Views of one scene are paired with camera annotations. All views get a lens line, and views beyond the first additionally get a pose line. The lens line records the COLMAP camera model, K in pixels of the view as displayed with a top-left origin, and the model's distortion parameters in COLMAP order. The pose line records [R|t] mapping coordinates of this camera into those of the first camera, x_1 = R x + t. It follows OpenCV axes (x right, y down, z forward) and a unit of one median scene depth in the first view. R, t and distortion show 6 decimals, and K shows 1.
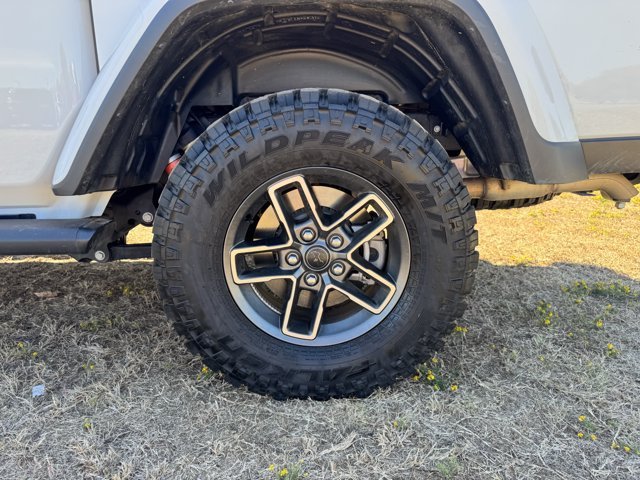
lens RADIAL K [[469.0, 0, 319.9], [0, 469.0, 241.3], [0, 0, 1]] dist [0.052557, -0.045210]
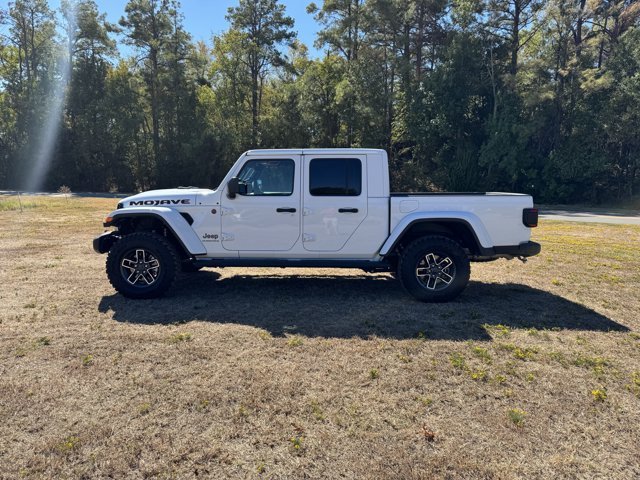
lens RADIAL K [[469.0, 0, 318.1], [0, 469.0, 245.0], [0, 0, 1]] dist [0.052557, -0.045210]
pose [[0.998007, 0.013358, -0.061680, -0.861174], [-0.020132, 0.993667, -0.110549, 0.309434], [0.059813, 0.111571, 0.991955, -3.651310]]
